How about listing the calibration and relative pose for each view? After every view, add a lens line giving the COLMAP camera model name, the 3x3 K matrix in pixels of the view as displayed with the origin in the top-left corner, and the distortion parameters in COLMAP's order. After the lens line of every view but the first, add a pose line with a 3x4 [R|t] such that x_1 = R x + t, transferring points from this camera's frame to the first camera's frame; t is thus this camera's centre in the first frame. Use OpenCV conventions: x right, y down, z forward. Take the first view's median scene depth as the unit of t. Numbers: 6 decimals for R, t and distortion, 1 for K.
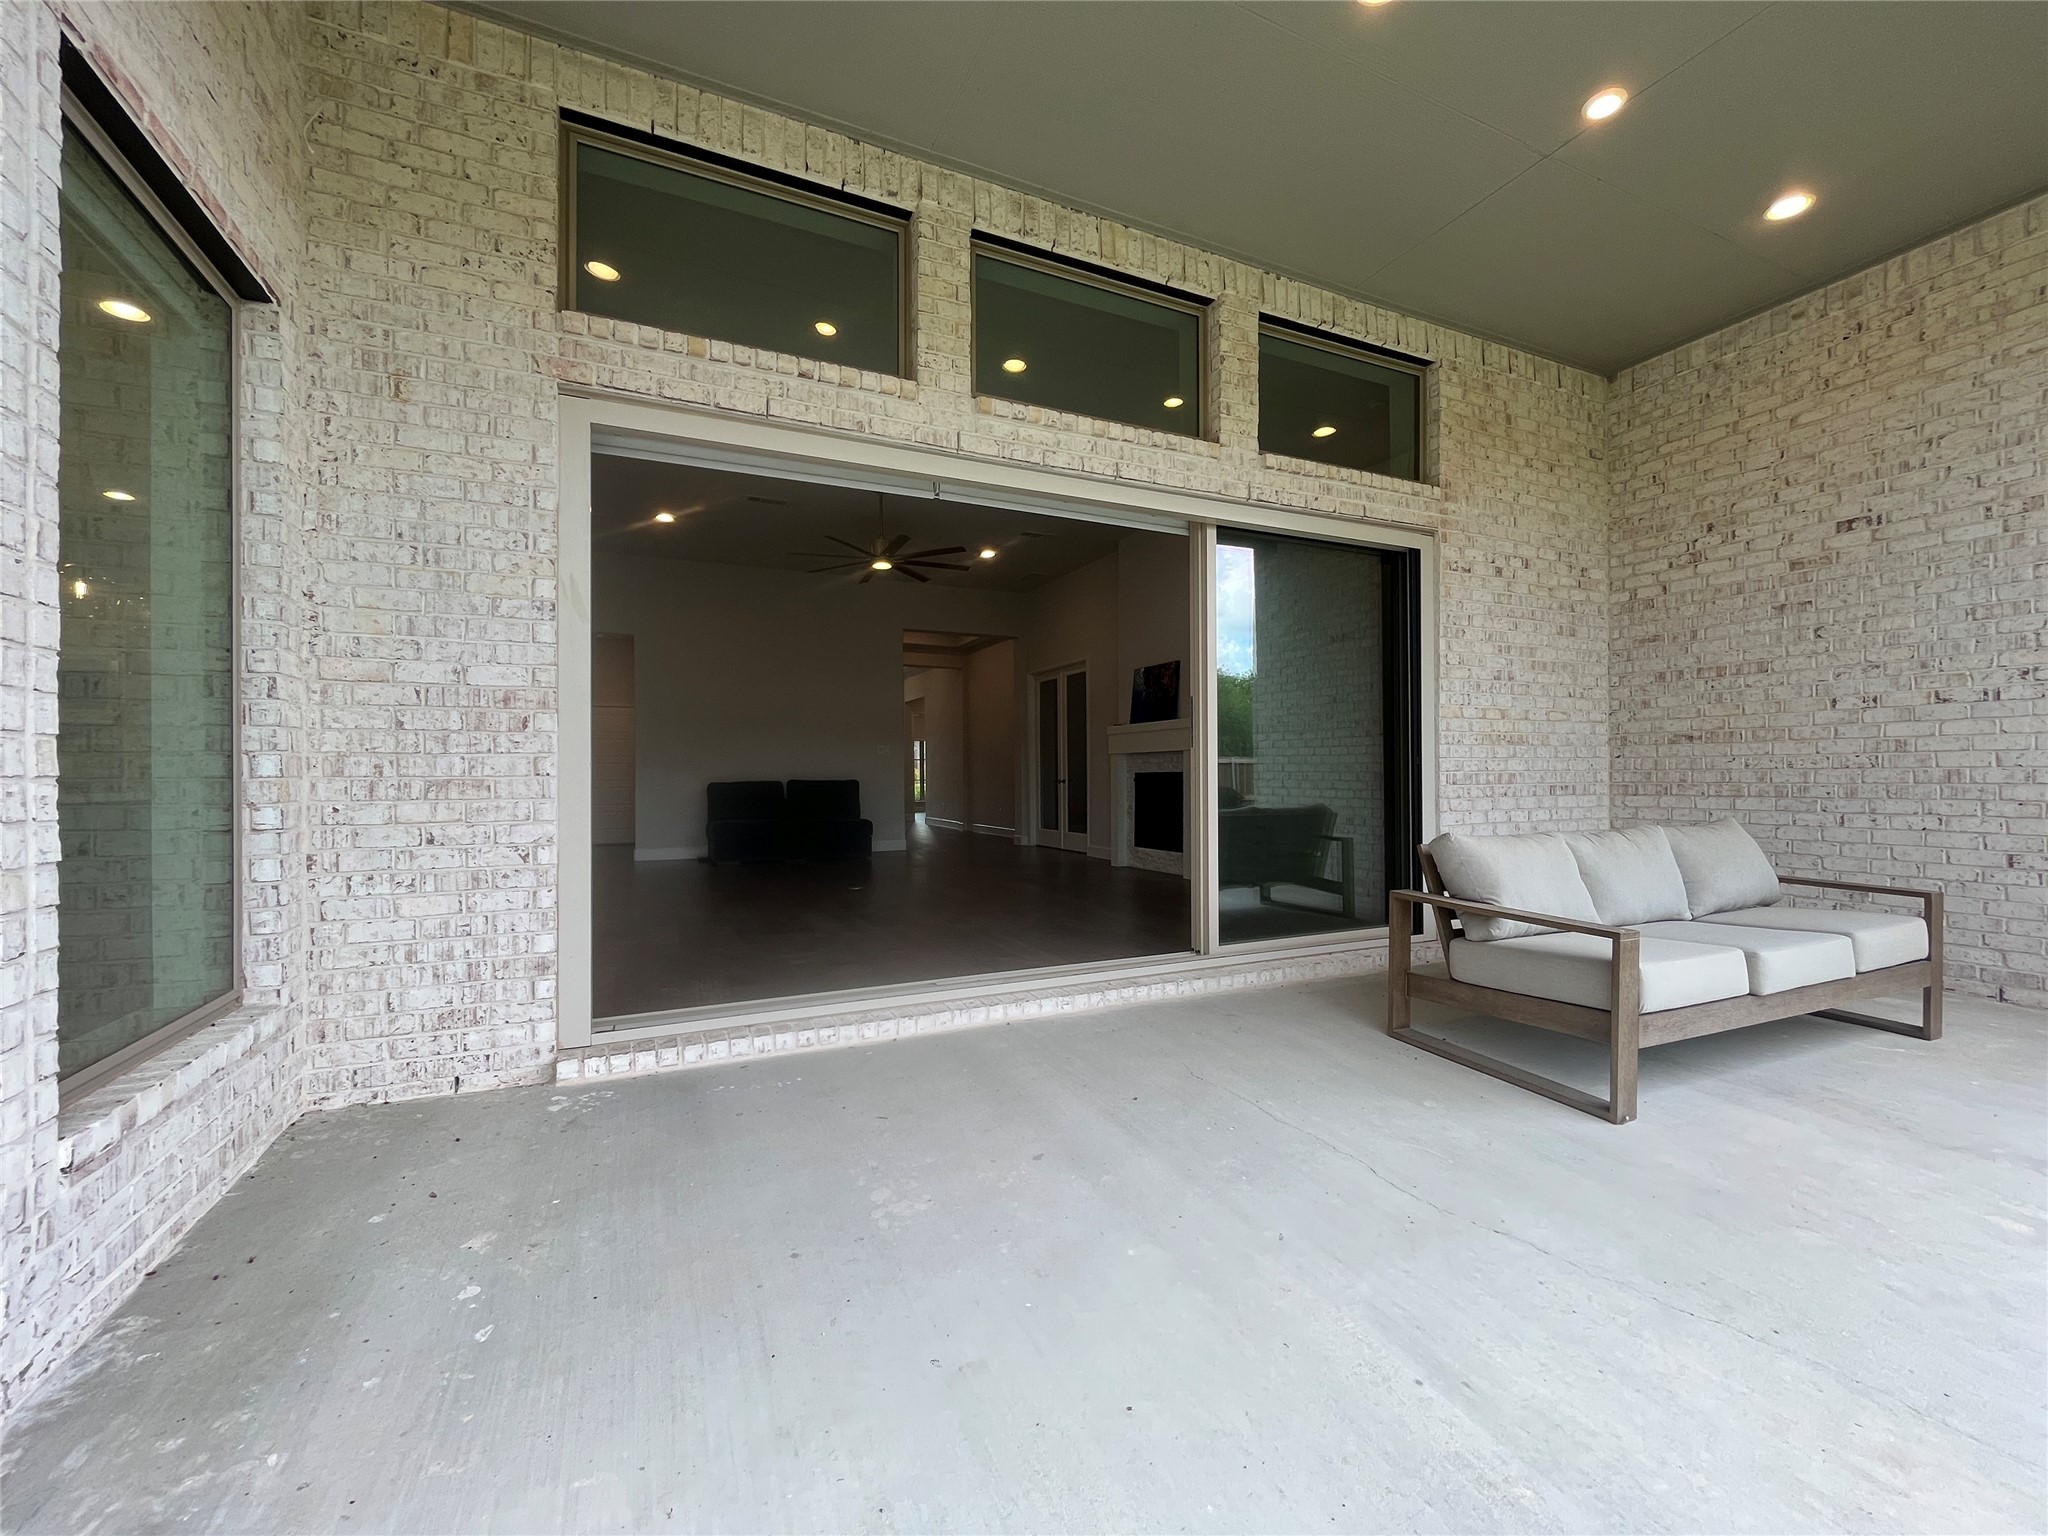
lens RADIAL K [[835.5, 0, 1022.1], [0, 835.5, 769.4], [0, 0, 1]] dist [-0.001840, -0.001088]
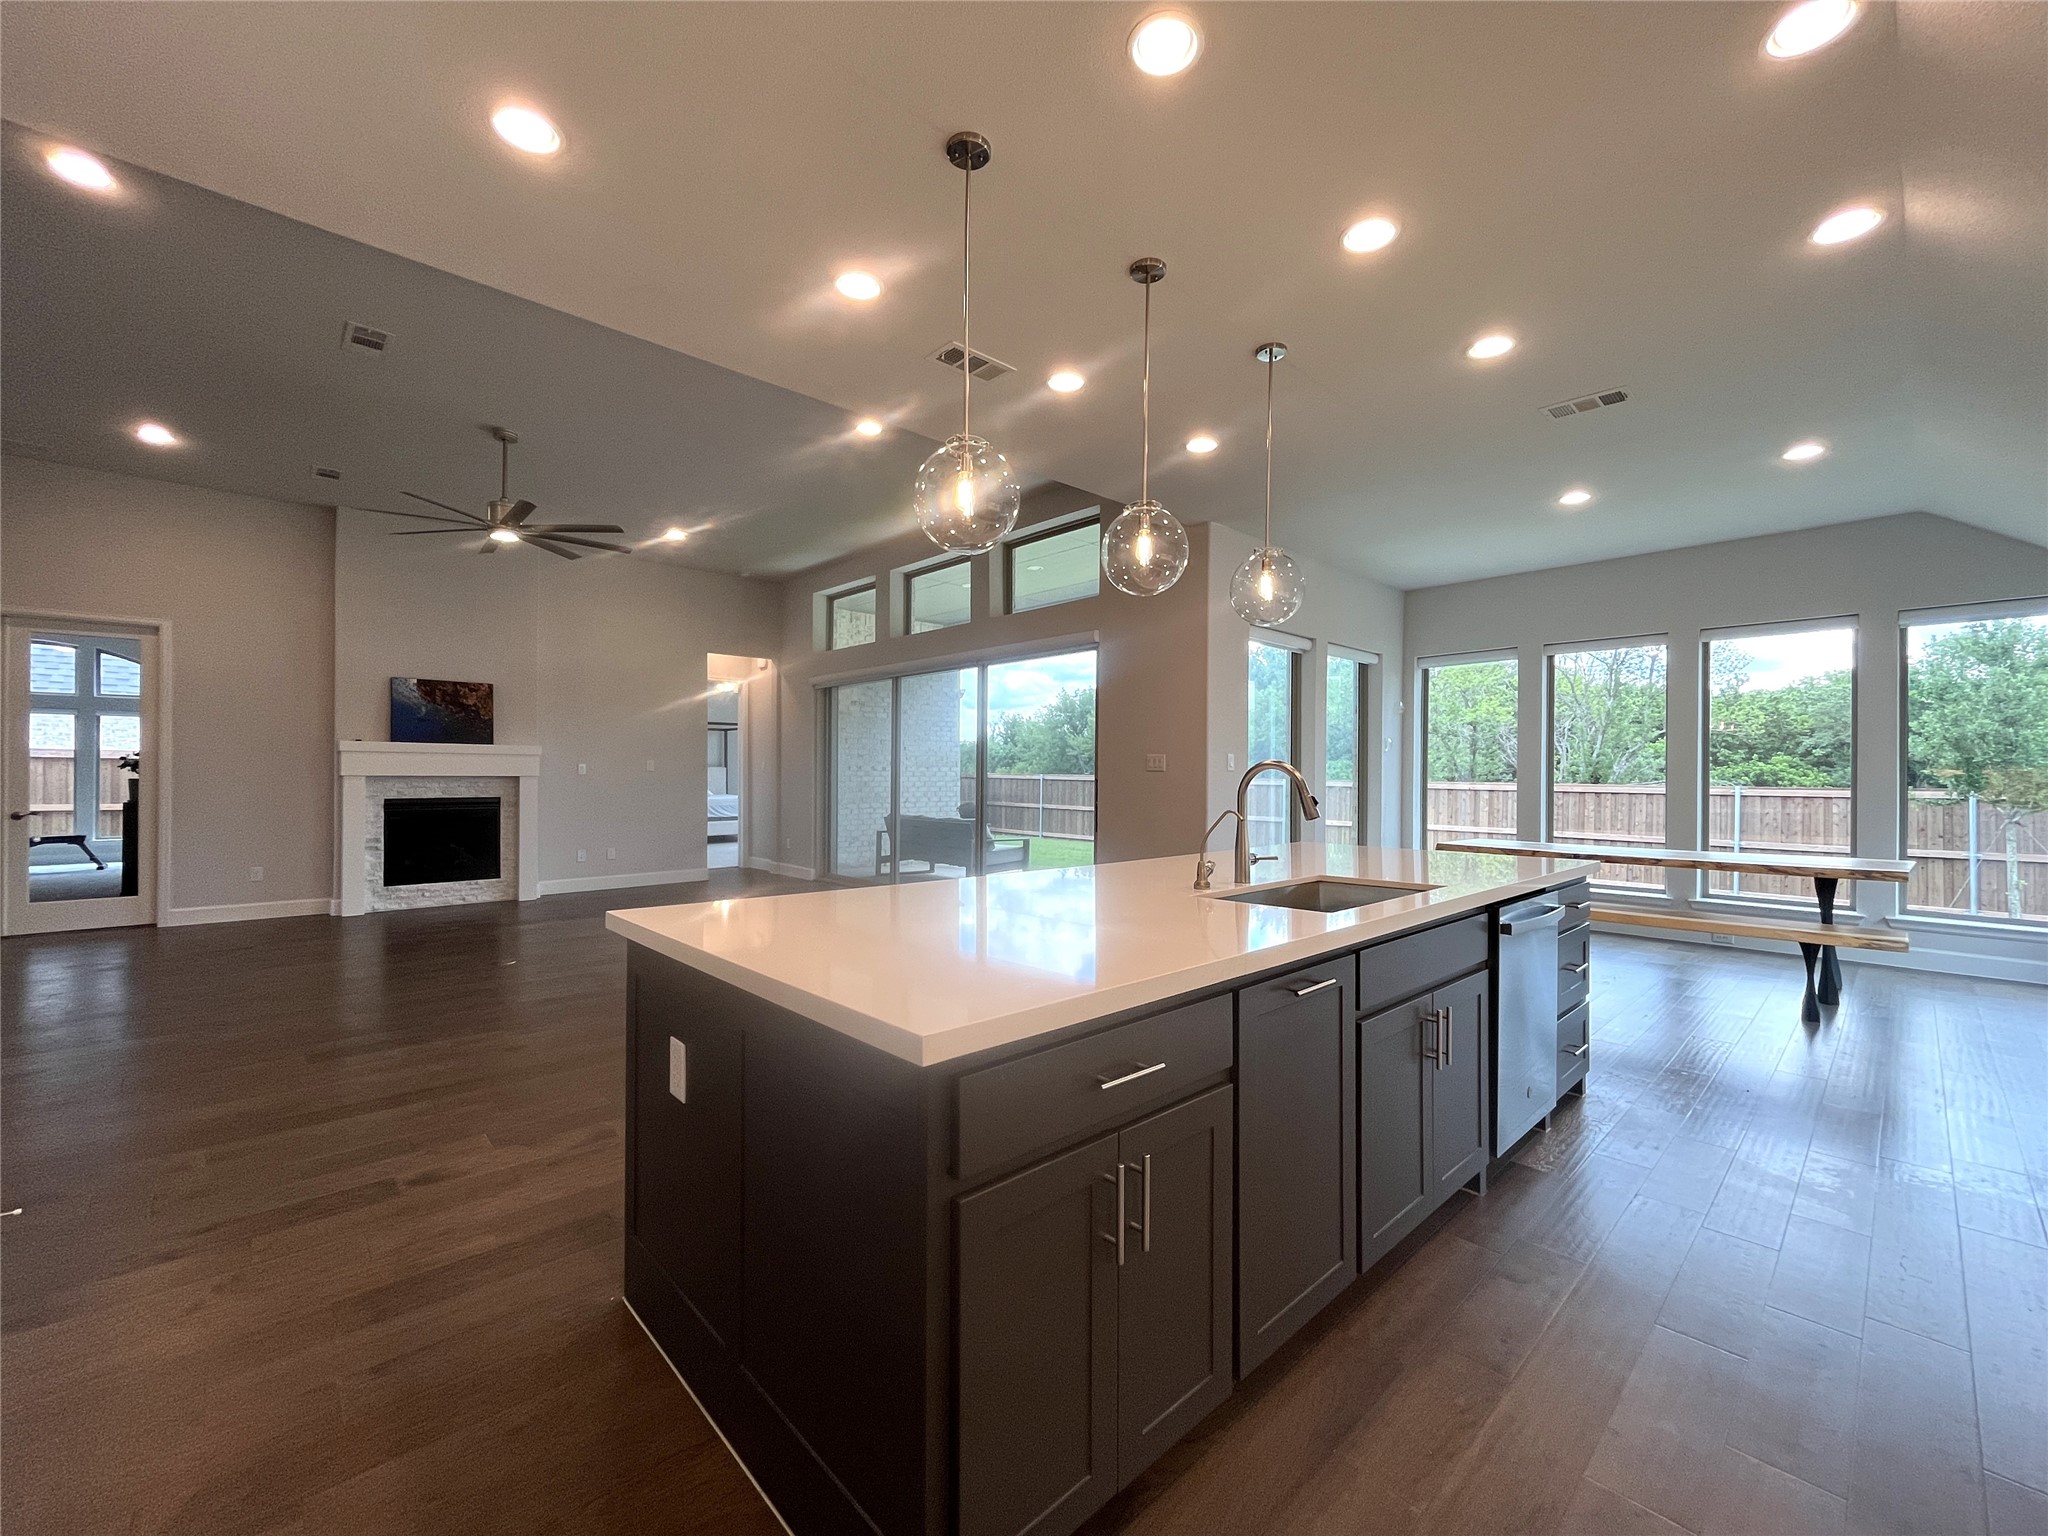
lens RADIAL K [[835.5, 0, 1022.1], [0, 835.5, 769.4], [0, 0, 1]] dist [-0.001840, -0.001088]
pose [[-0.315533, 0.010948, 0.948851, -0.888364], [-0.010208, 0.999836, -0.014931, -0.020041], [-0.948860, -0.014397, -0.315370, 0.672473]]
